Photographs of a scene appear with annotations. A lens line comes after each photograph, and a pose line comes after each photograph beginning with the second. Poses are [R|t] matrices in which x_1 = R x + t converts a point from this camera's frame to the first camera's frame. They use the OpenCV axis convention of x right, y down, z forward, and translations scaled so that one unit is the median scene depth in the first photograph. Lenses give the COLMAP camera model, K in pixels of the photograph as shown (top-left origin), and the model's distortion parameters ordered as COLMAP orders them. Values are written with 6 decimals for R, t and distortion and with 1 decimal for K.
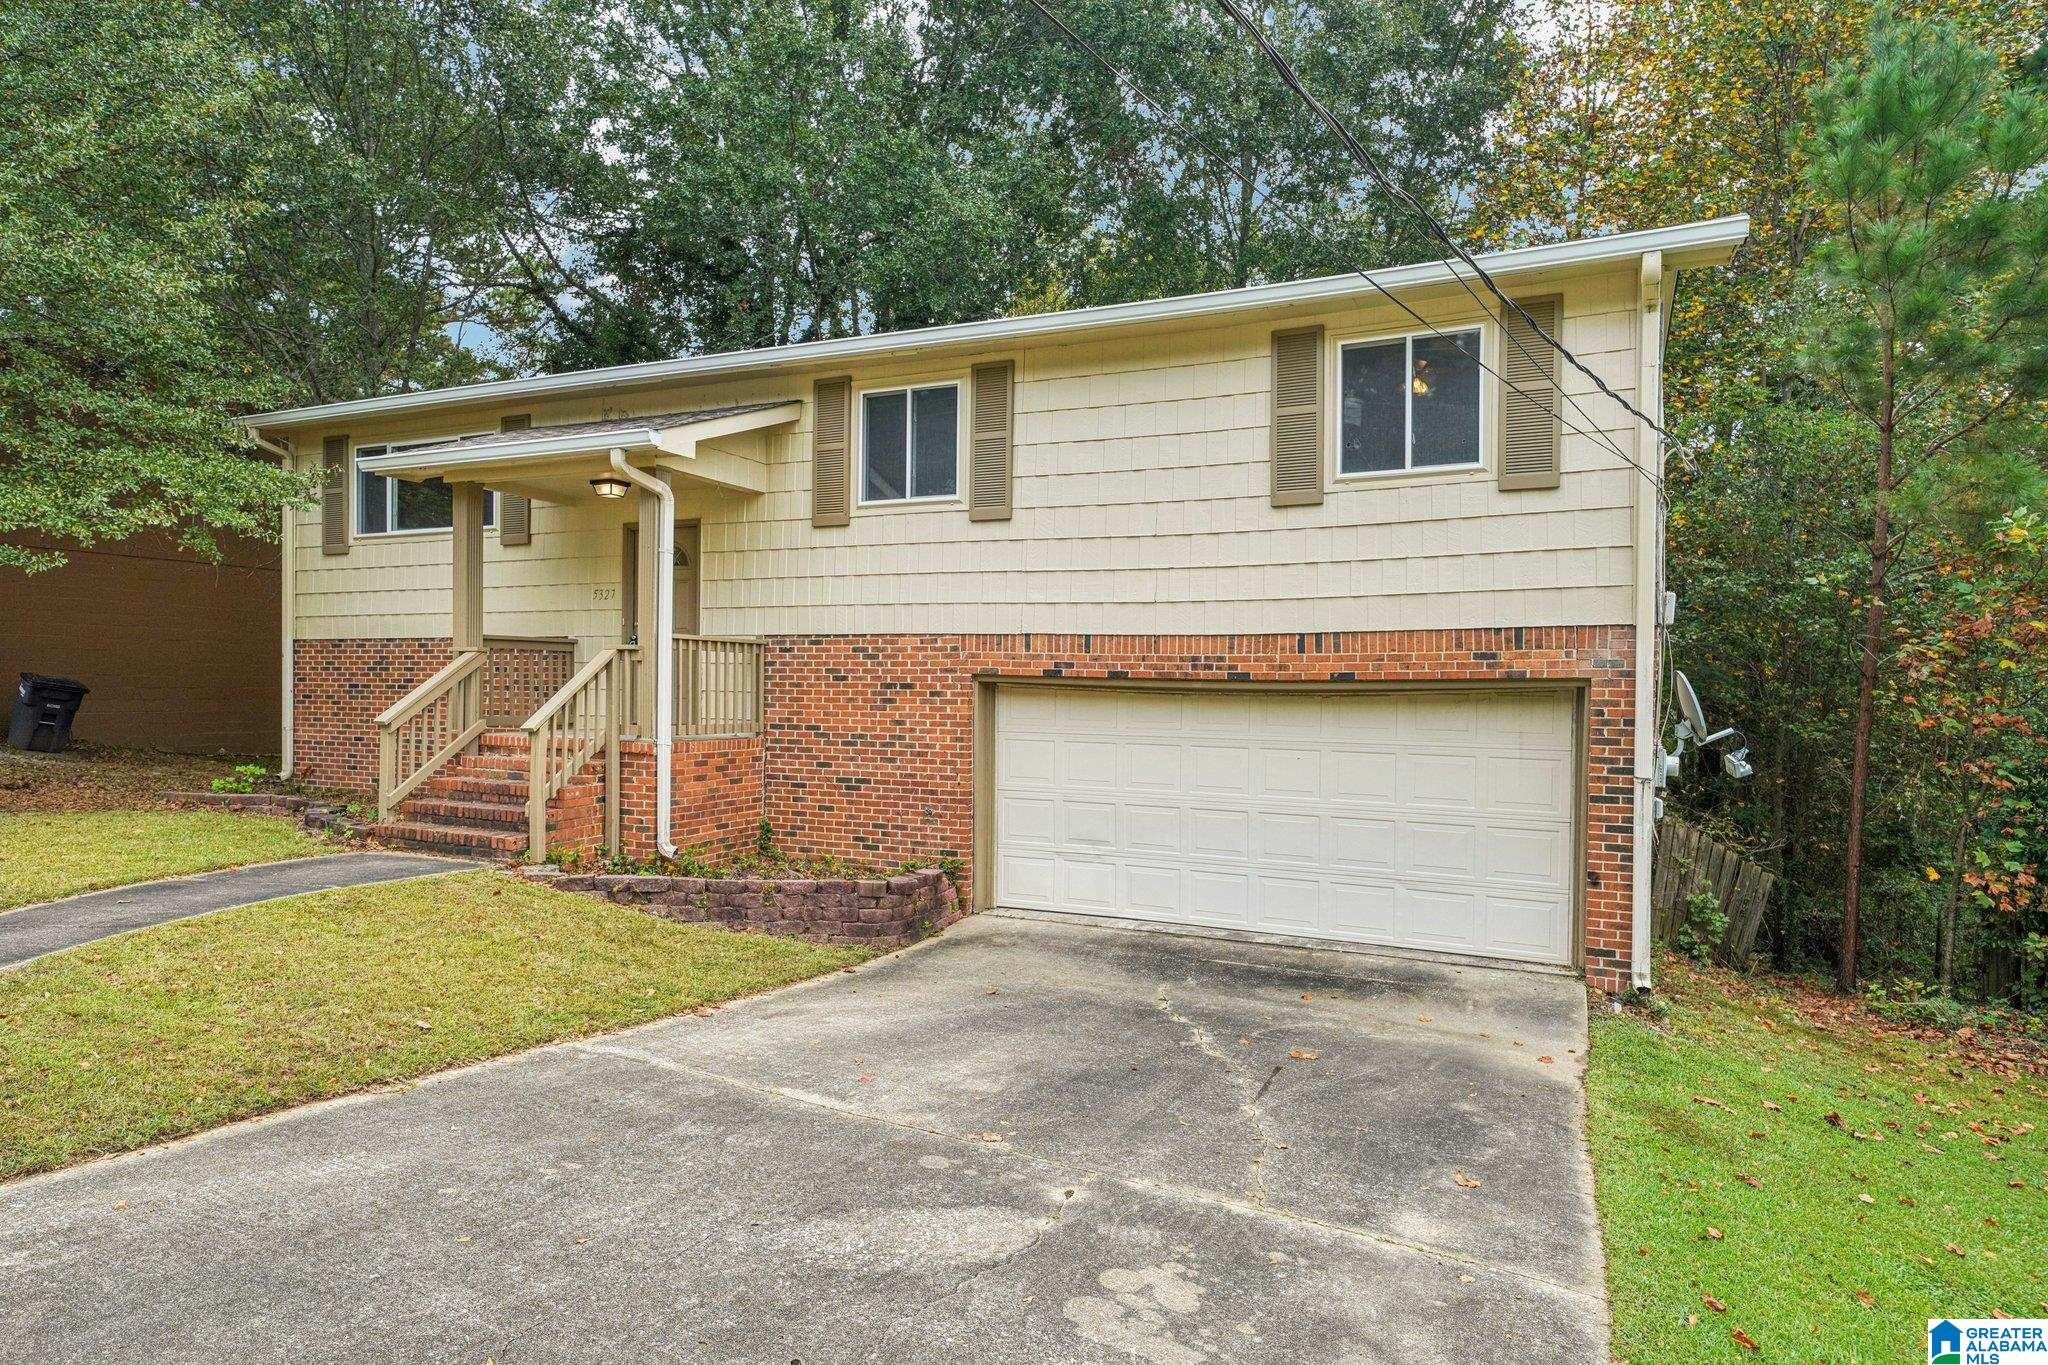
lens RADIAL K [[1197.8, 0, 1027.5], [0, 1197.8, 684.1], [0, 0, 1]] dist [0.014329, 0.001828]
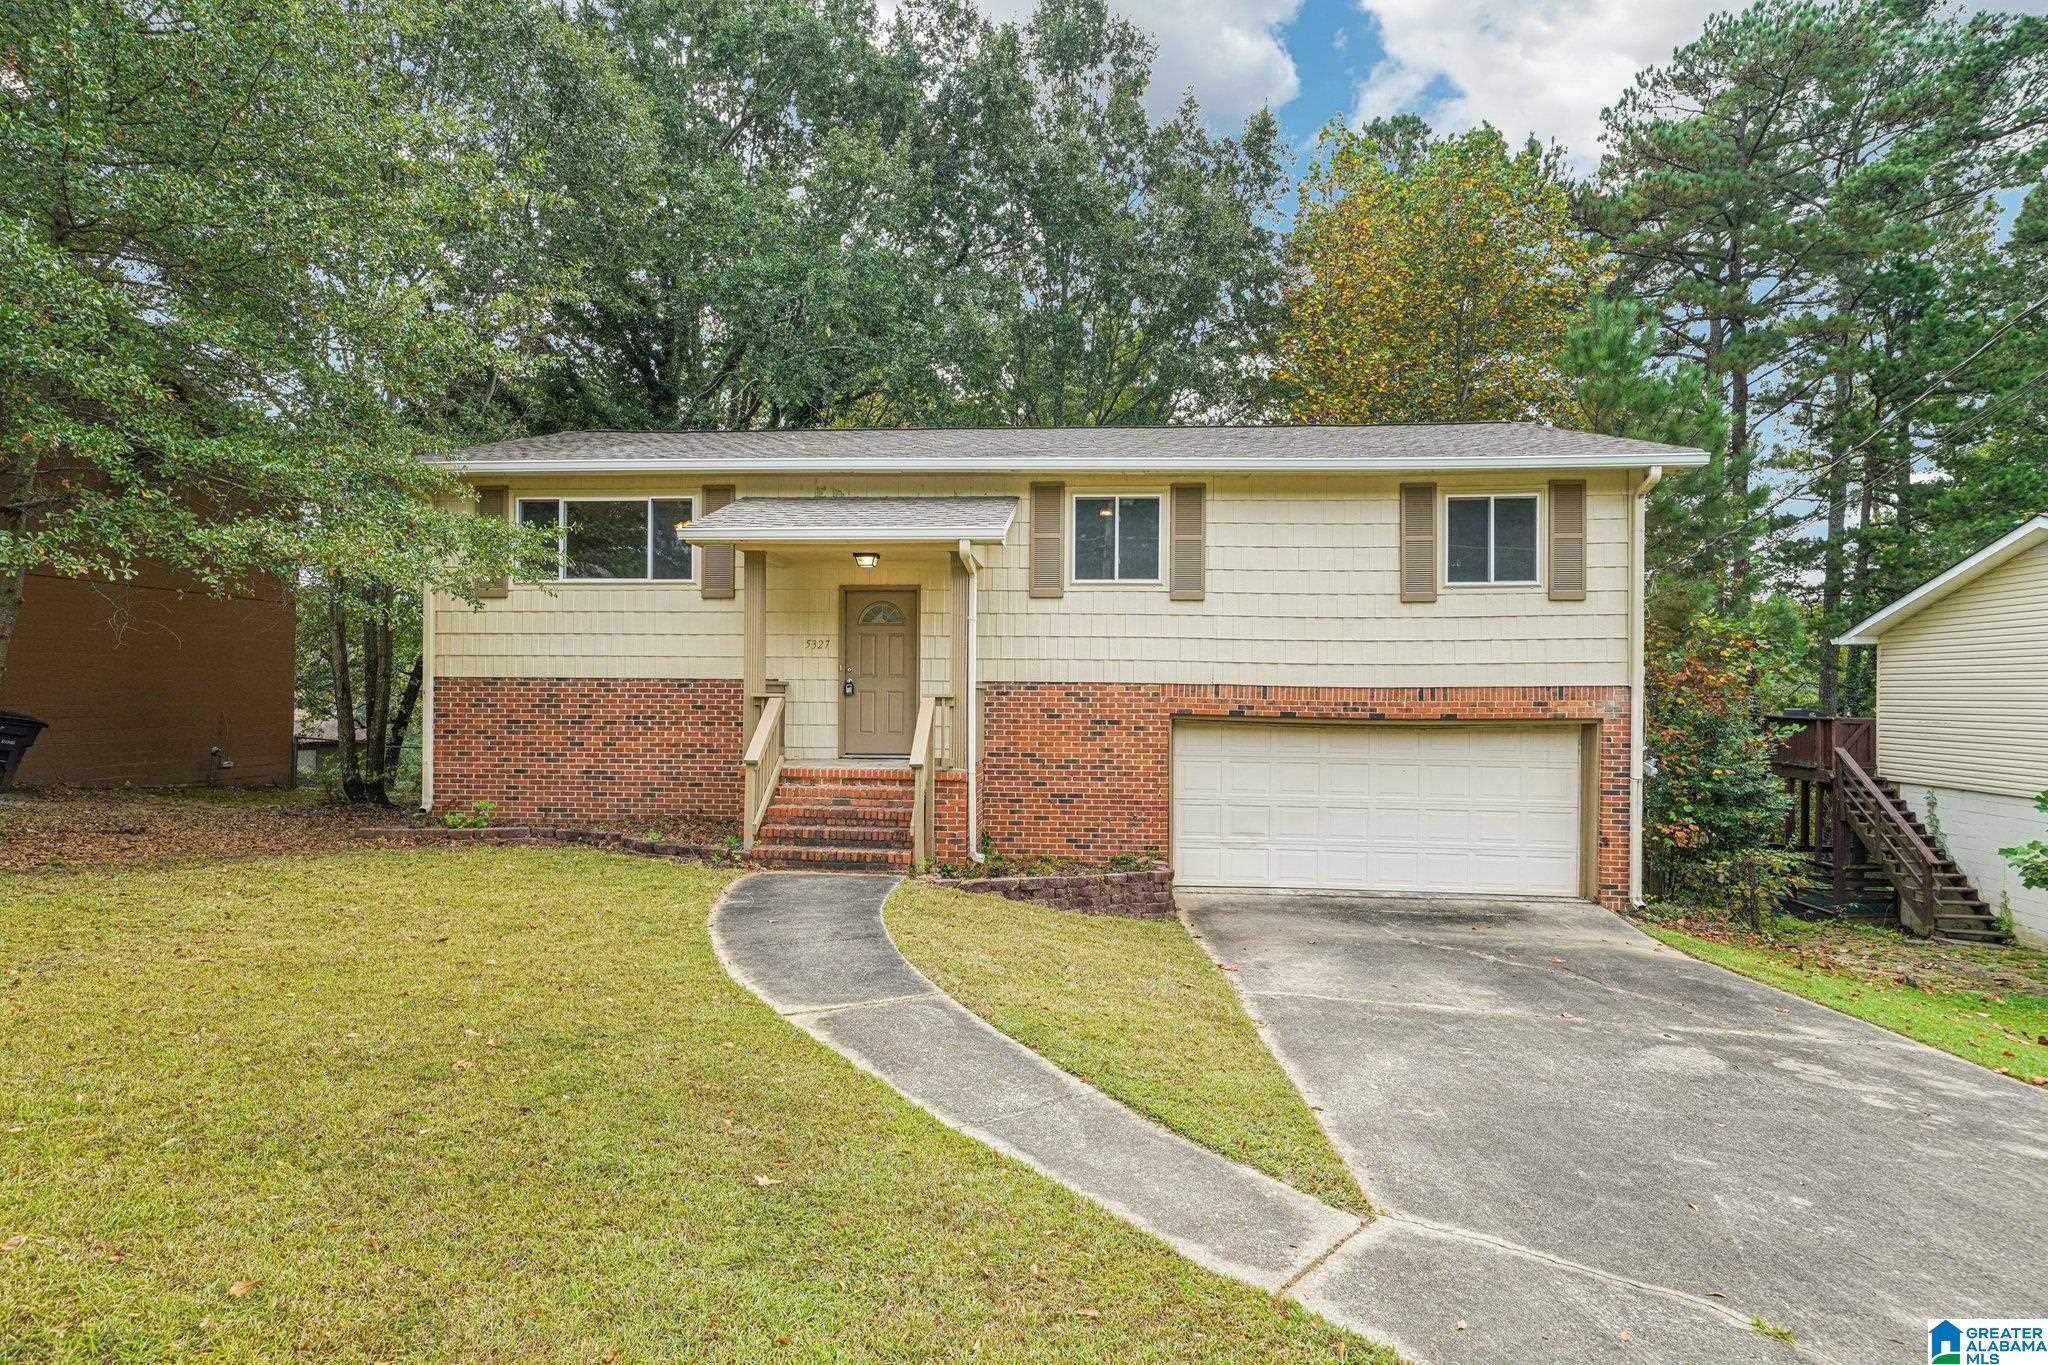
lens RADIAL K [[1064.0, 0, 1024.0], [0, 1064.0, 682.5], [0, 0, 1]] dist [0.016087, 0.001101]
pose [[0.934532, 0.001350, 0.355877, -0.732032], [0.000376, 0.999989, -0.004779, -0.043929], [-0.355879, 0.004600, 0.934521, -0.067624]]
